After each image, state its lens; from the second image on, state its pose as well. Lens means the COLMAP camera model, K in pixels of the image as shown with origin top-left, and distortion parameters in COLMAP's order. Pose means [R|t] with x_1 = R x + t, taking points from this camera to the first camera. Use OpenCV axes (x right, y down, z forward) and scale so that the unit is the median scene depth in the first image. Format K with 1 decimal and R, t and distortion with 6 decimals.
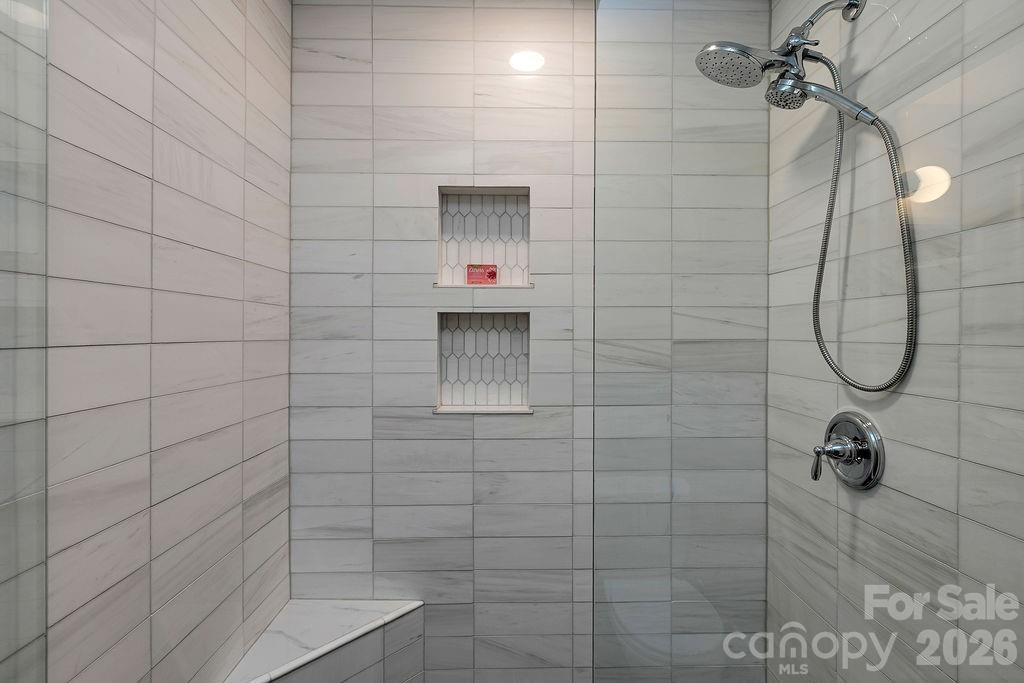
lens RADIAL K [[467.4, 0, 514.7], [0, 467.4, 339.8], [0, 0, 1]] dist [0.010641, -0.001418]
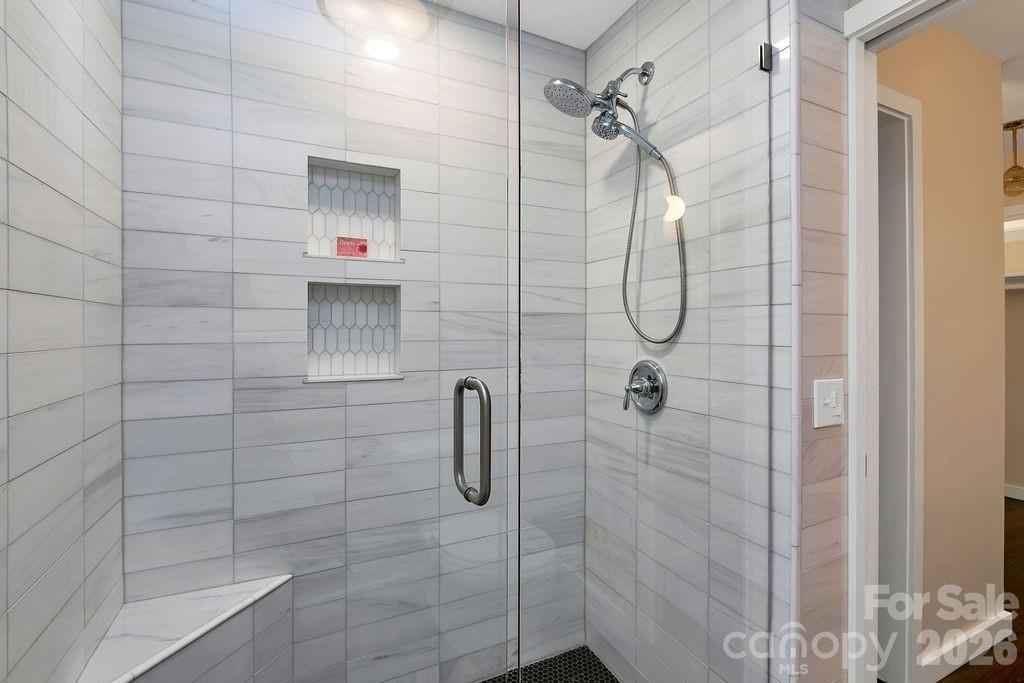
lens RADIAL K [[467.4, 0, 510.7], [0, 467.4, 334.4], [0, 0, 1]] dist [0.010641, -0.001418]
pose [[0.911741, -0.004312, 0.410742, -0.182799], [0.005449, 0.999984, -0.001596, 0.058681], [-0.410729, 0.003693, 0.911750, -0.093358]]
